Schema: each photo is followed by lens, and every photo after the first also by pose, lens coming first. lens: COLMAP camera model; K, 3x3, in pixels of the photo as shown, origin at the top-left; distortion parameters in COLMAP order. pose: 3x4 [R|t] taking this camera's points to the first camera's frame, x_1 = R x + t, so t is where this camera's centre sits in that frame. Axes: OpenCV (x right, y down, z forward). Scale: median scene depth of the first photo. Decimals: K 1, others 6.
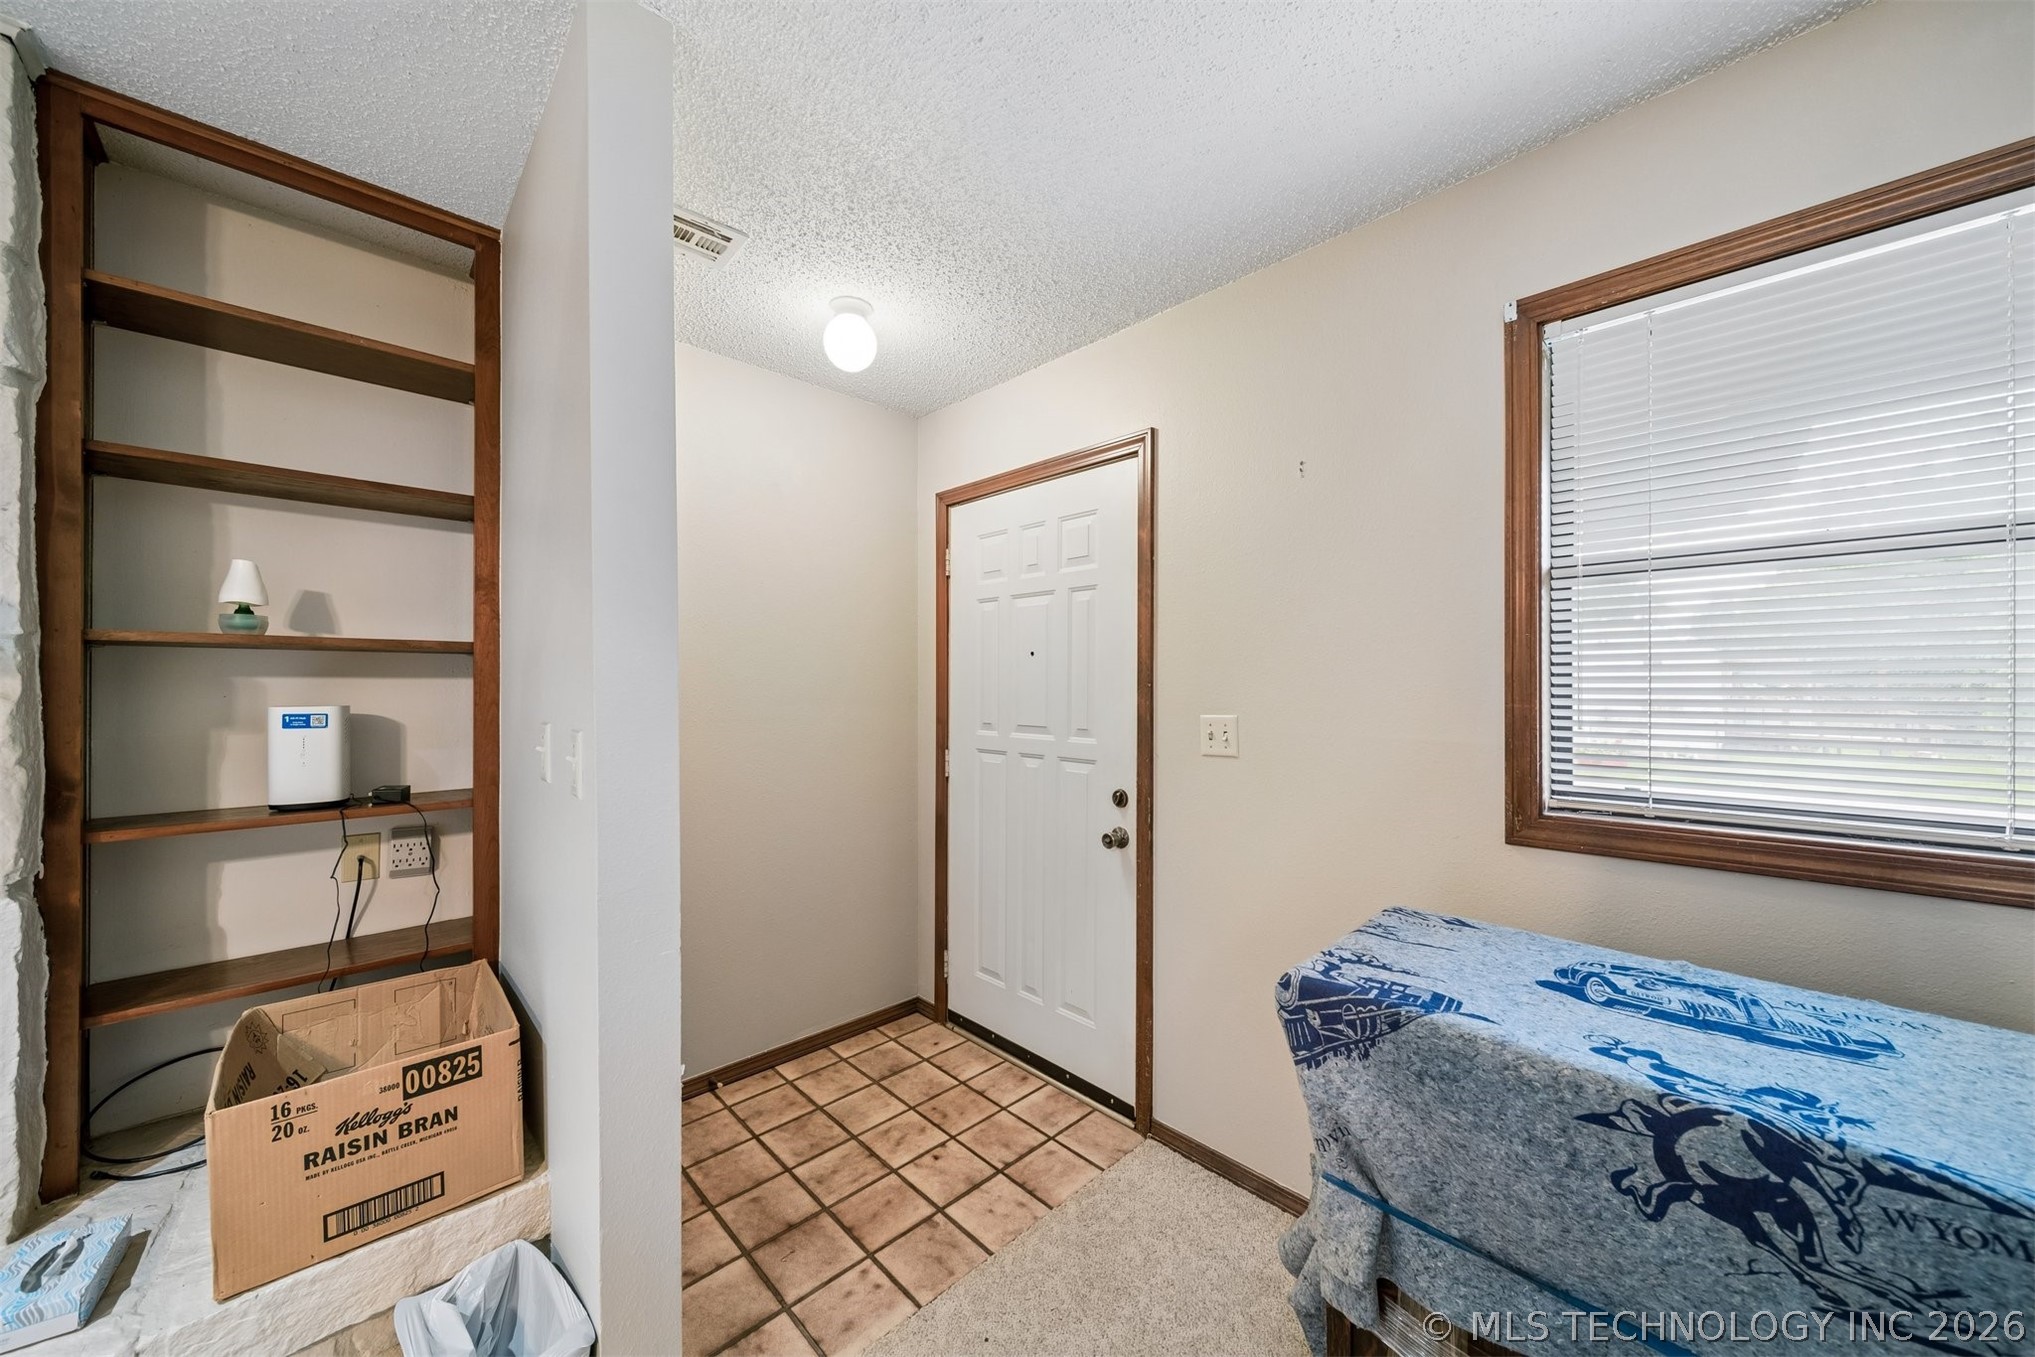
lens RADIAL K [[716.2, 0, 1032.6], [0, 716.2, 684.8], [0, 0, 1]] dist [0.001629, -0.001217]
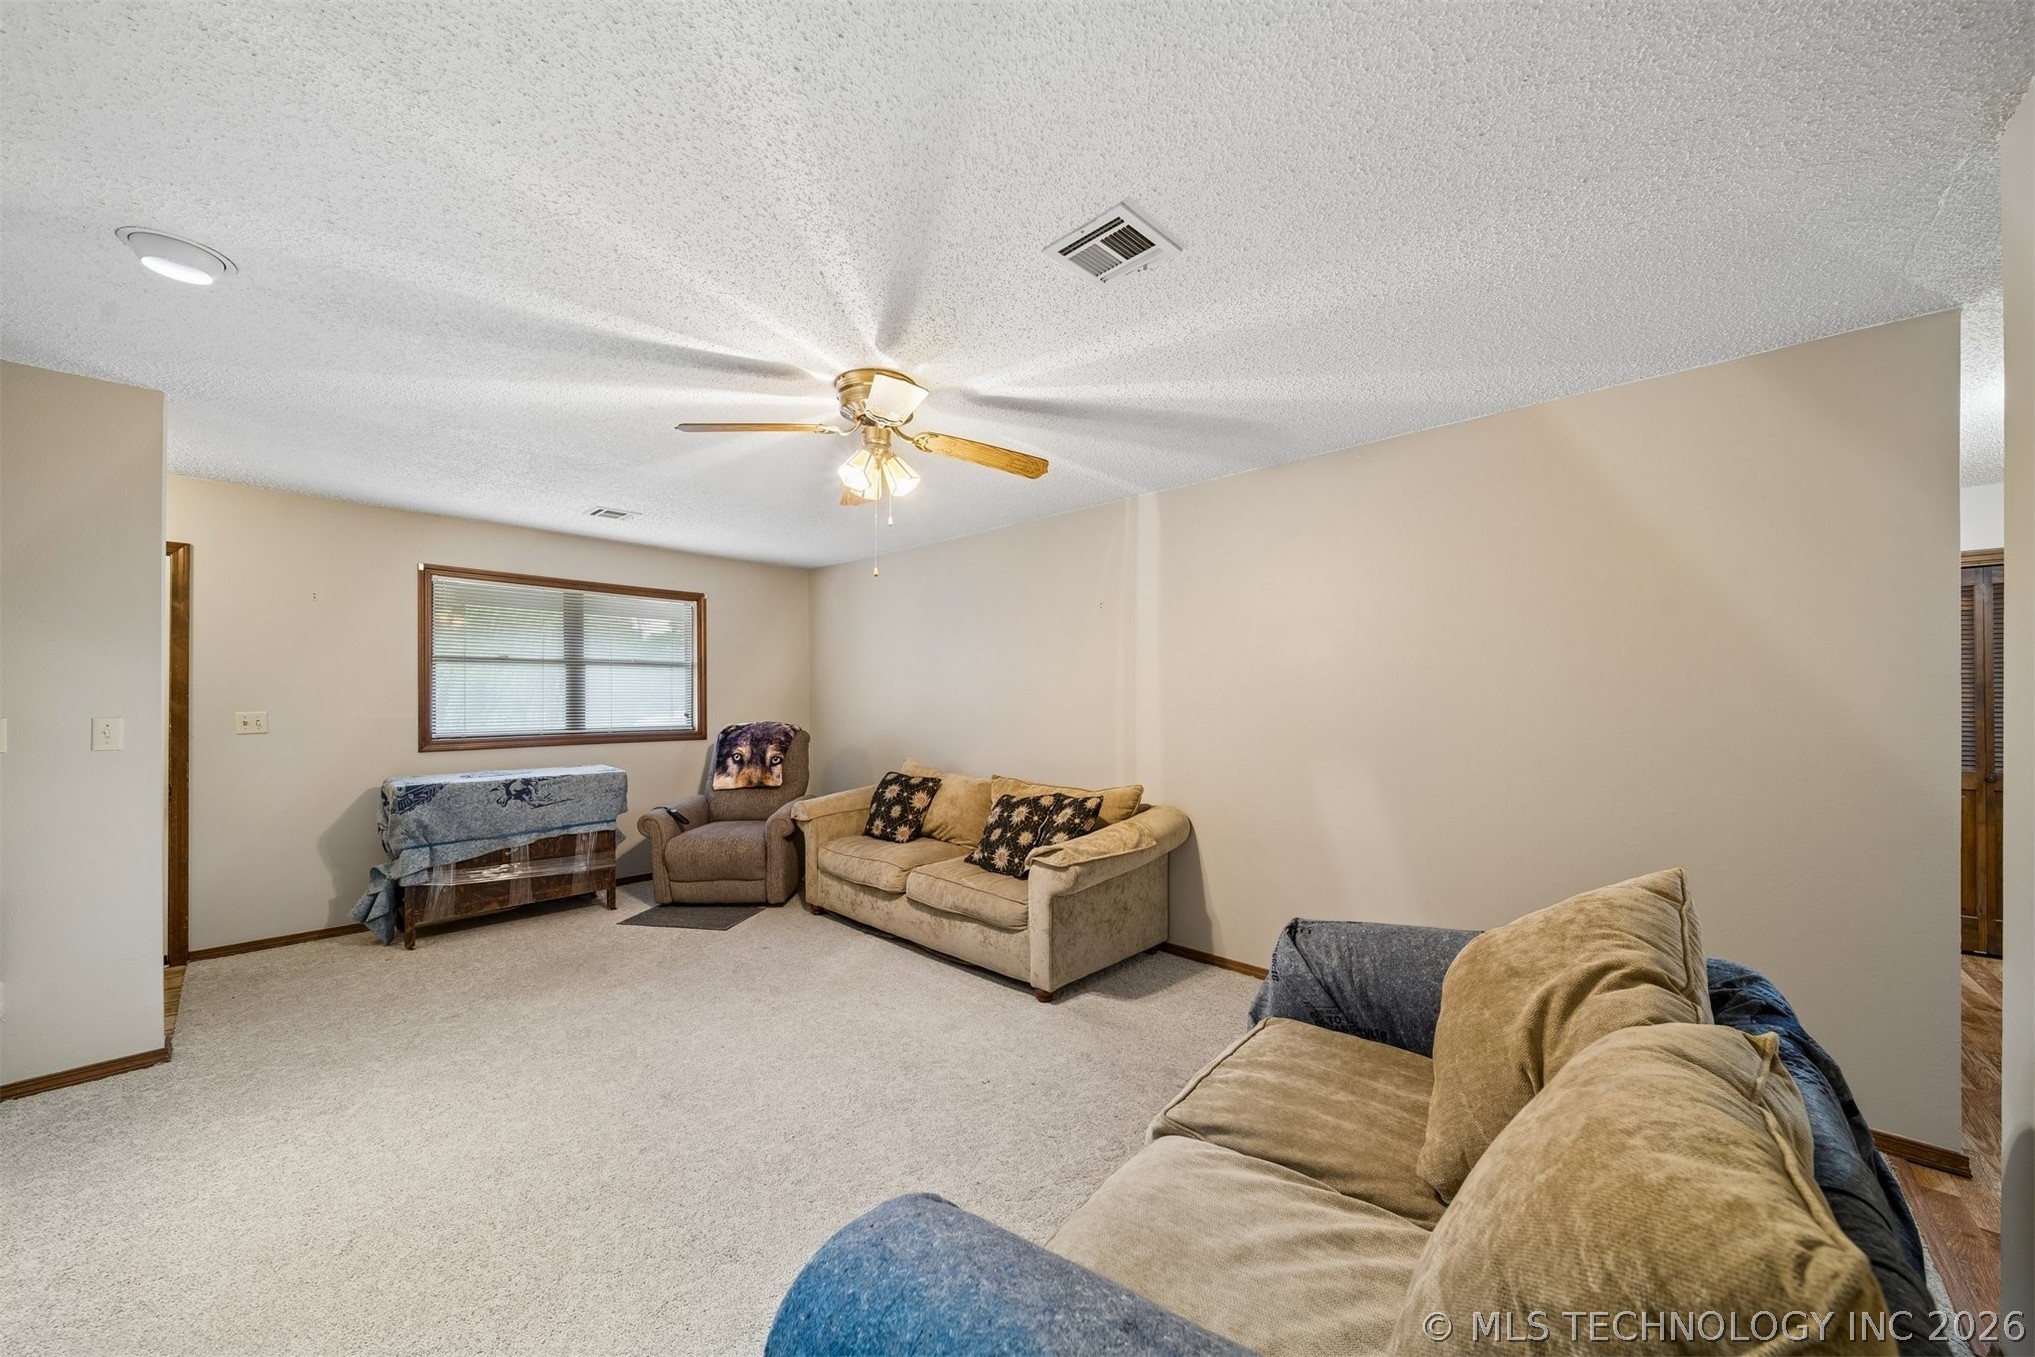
lens RADIAL K [[716.2, 0, 1025.4], [0, 716.2, 692.5], [0, 0, 1]] dist [0.001629, -0.001217]
pose [[-0.056571, 0.008691, 0.998361, -2.359276], [-0.004889, 0.999948, -0.008982, -0.003262], [-0.998387, -0.005389, -0.056526, -1.267526]]
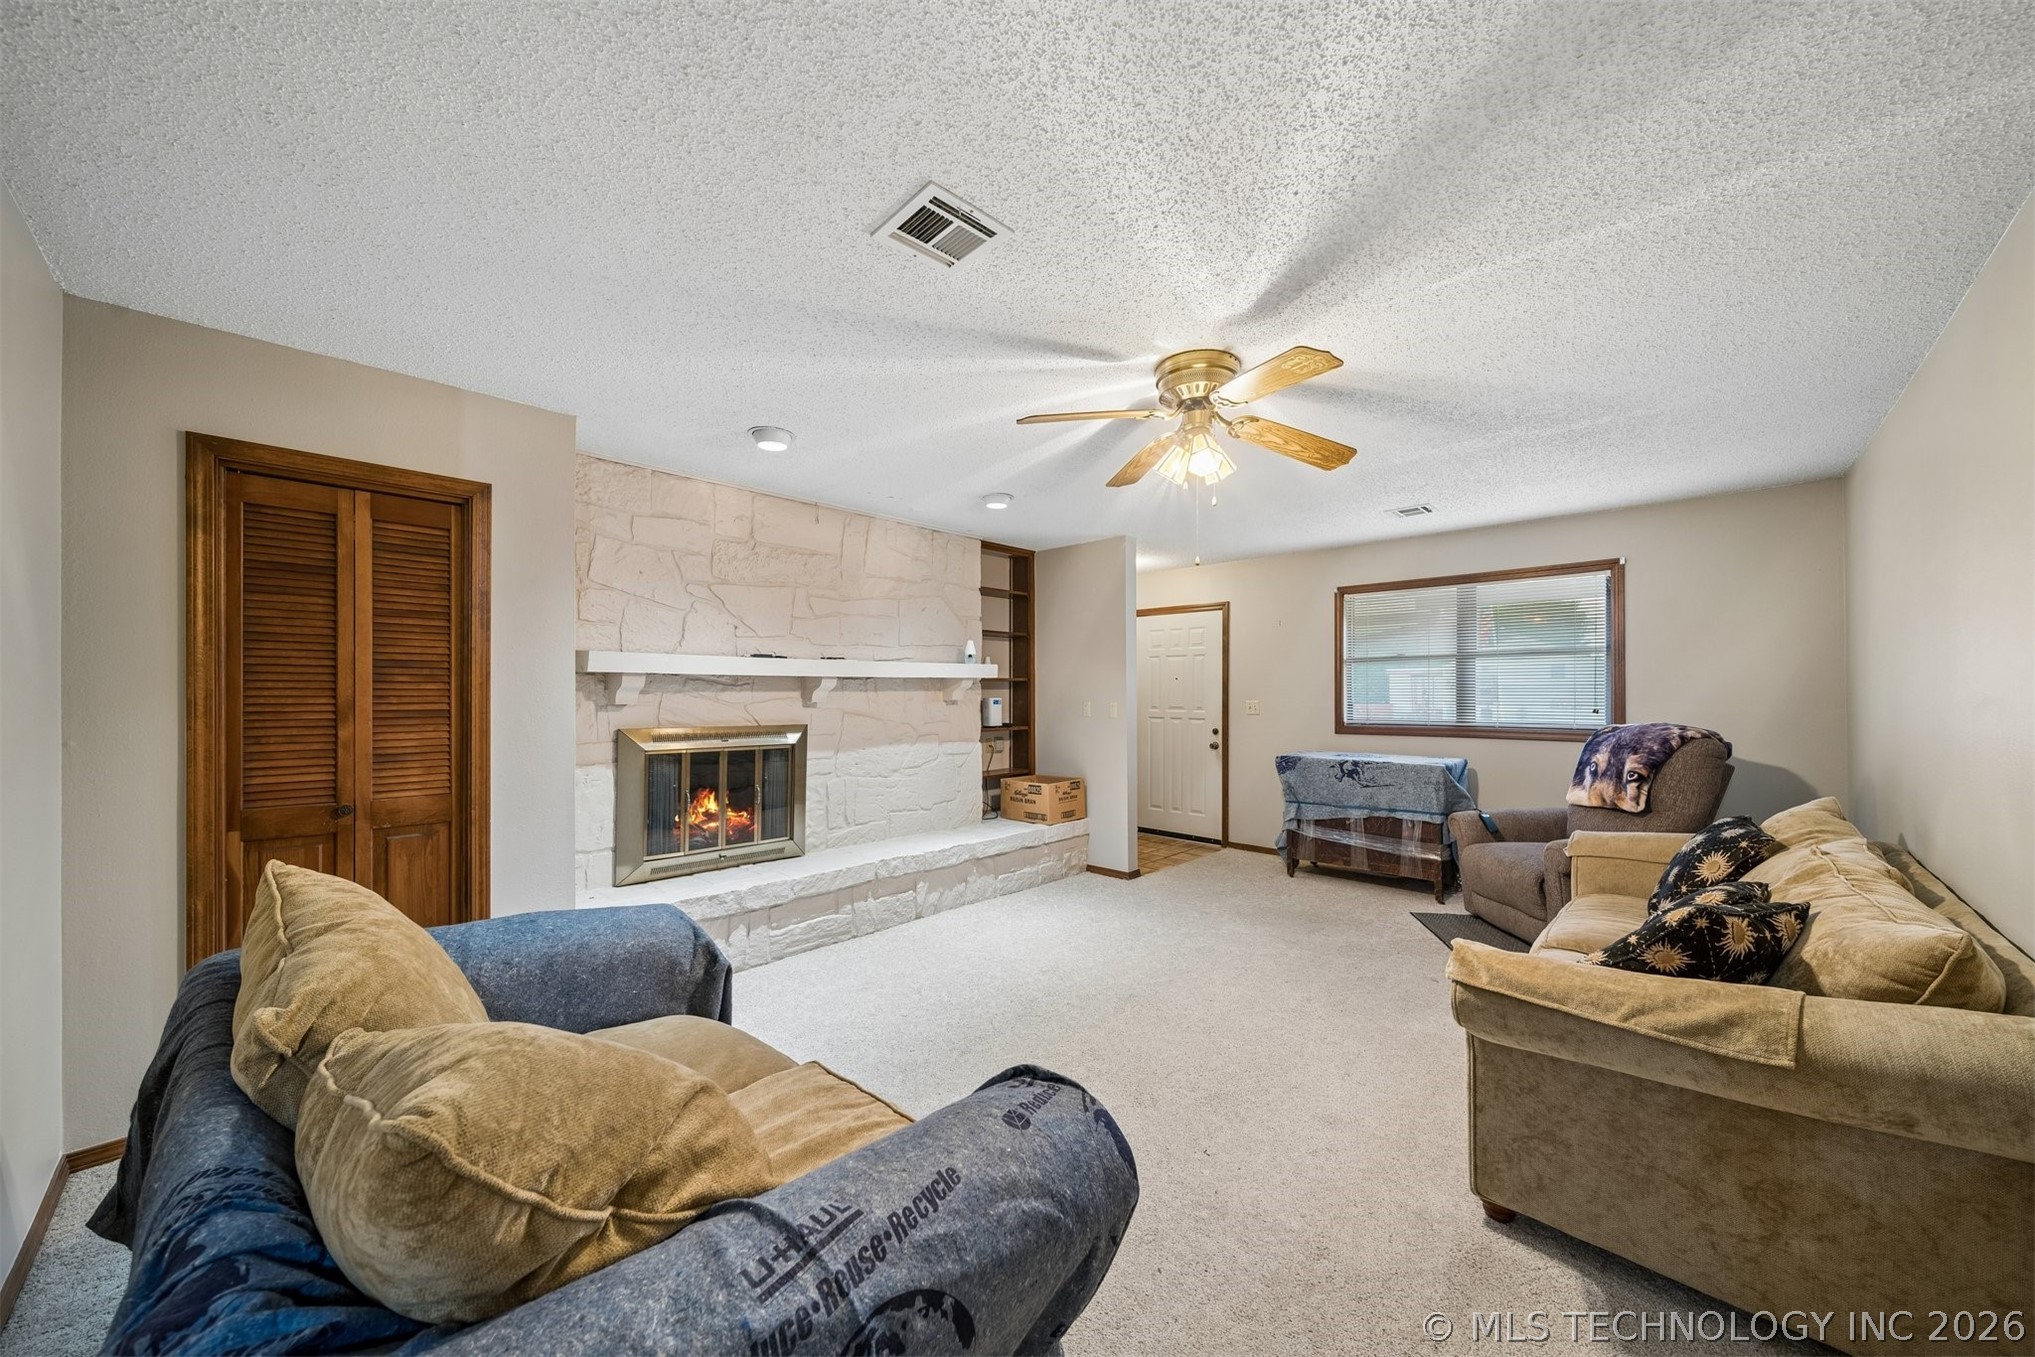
lens RADIAL K [[716.2, 0, 1030.3], [0, 716.2, 687.9], [0, 0, 1]] dist [0.001629, -0.001217]
pose [[0.999453, -0.002827, 0.032945, -1.044935], [0.002950, 0.999989, -0.003674, -0.006981], [-0.032934, 0.003769, 0.999450, -2.677658]]
